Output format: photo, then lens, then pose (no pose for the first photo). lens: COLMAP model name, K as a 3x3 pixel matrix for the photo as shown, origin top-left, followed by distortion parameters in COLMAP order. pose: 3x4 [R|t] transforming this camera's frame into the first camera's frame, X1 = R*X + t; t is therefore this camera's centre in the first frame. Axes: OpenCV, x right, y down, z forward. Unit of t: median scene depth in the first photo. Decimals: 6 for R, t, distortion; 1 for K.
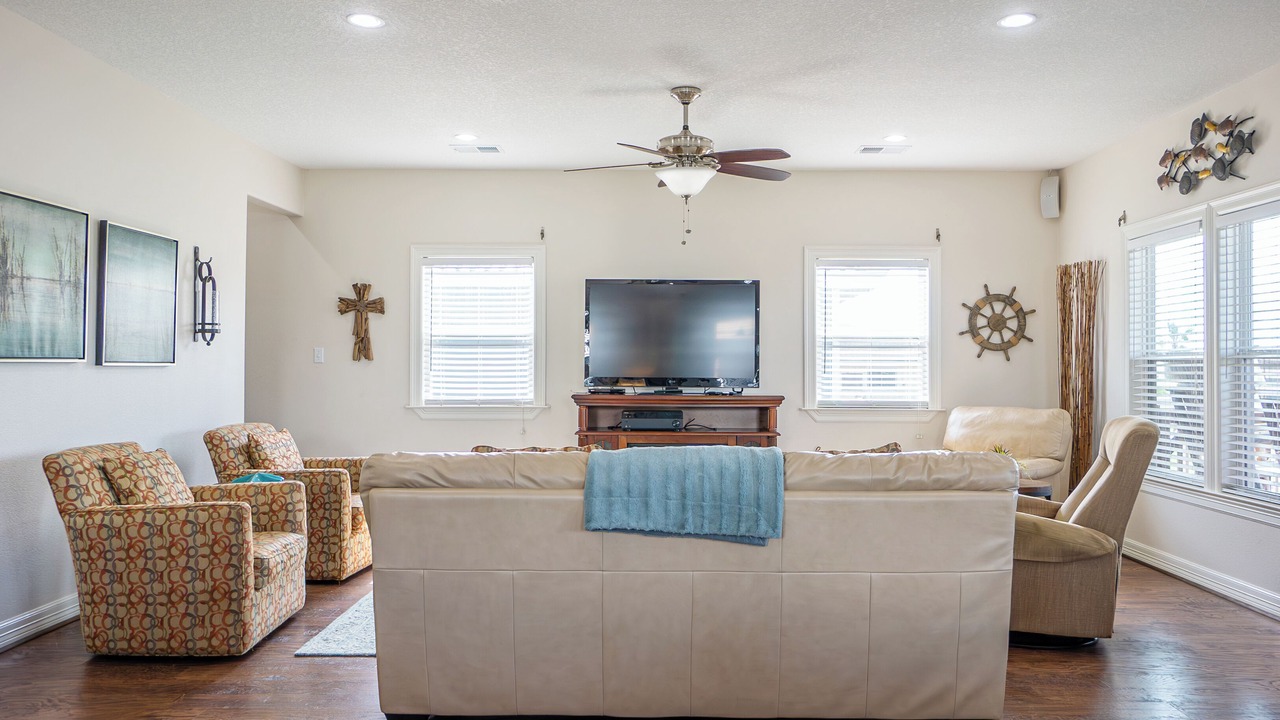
lens RADIAL K [[1089.3, 0, 640.0], [0, 1089.3, 360.0], [0, 0, 1]] dist [-0.005458, 0.006089]
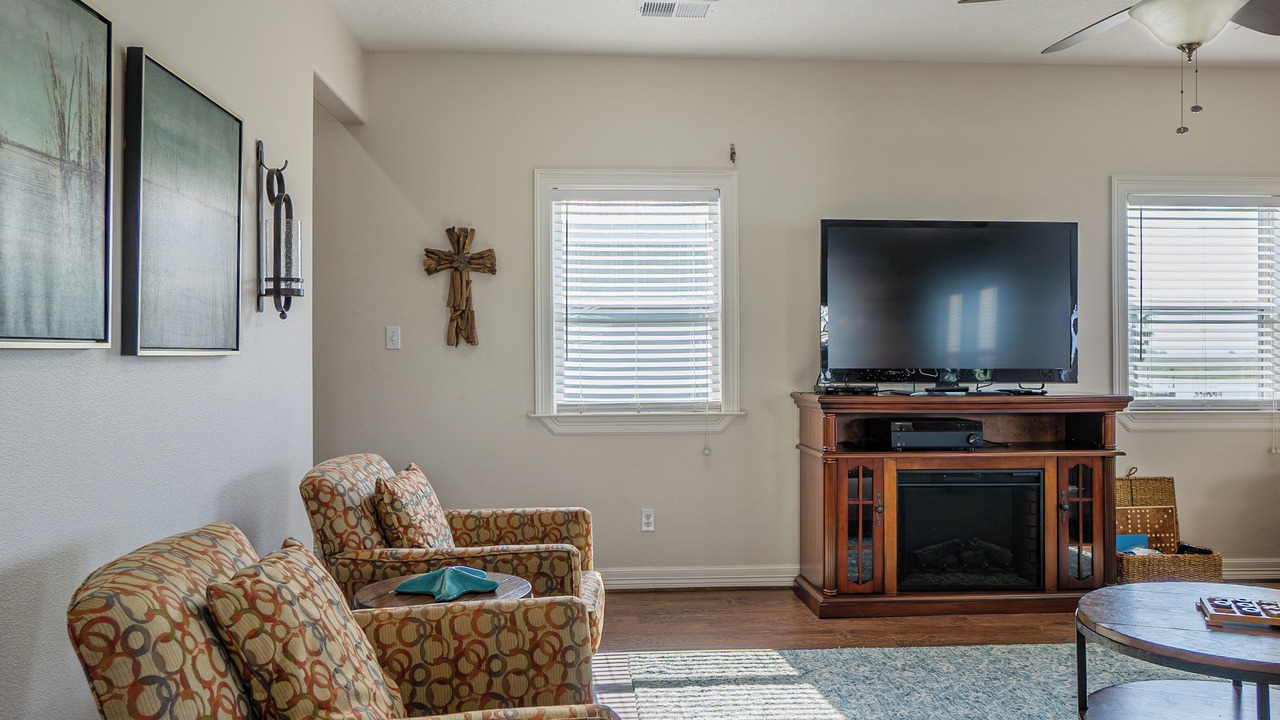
lens RADIAL K [[1078.1, 0, 608.4], [0, 1078.1, 355.0], [0, 0, 1]] dist [0.001671, 0.001873]
pose [[0.996415, -0.005953, 0.084396, -0.289897], [0.005321, 0.999956, 0.007706, 0.002078], [-0.084438, -0.007230, 0.996403, 0.454407]]
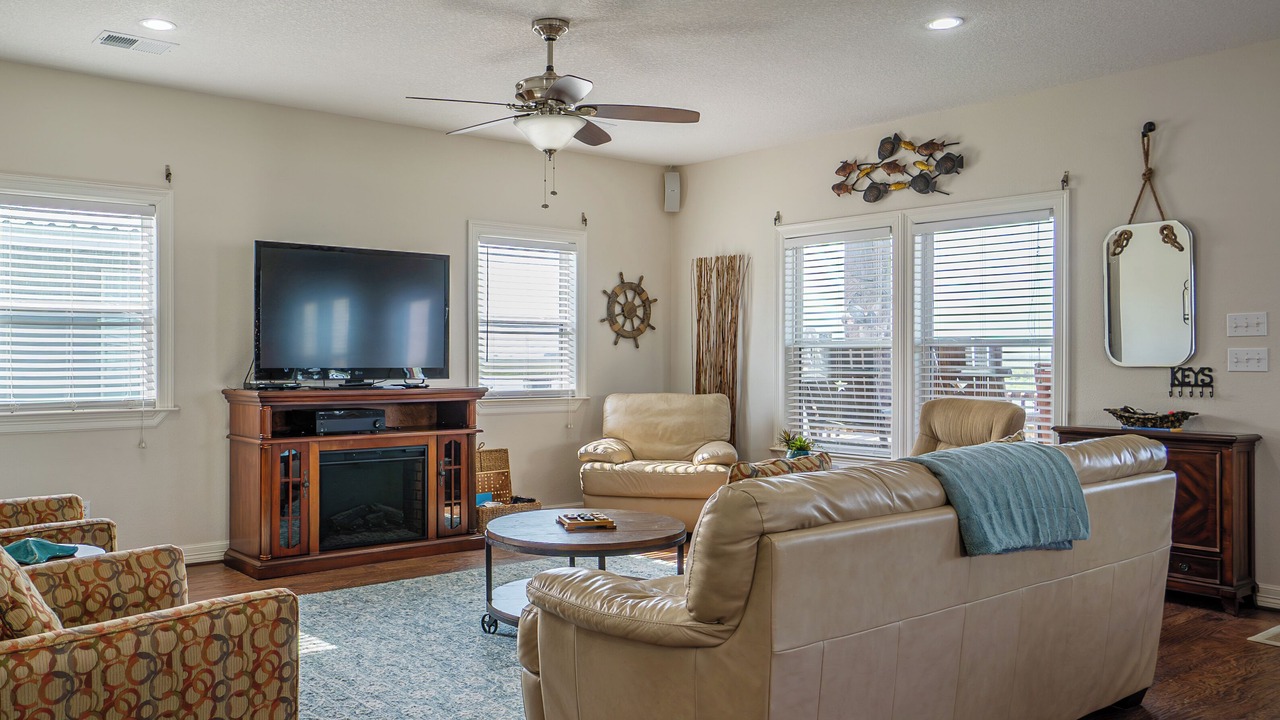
lens RADIAL K [[1078.1, 0, 608.4], [0, 1078.1, 355.0], [0, 0, 1]] dist [0.001671, 0.001873]
pose [[0.753060, -0.002261, 0.657947, -0.451047], [-0.002420, 0.999978, 0.006205, 0.001227], [-0.657947, -0.006265, 0.753038, 0.331377]]
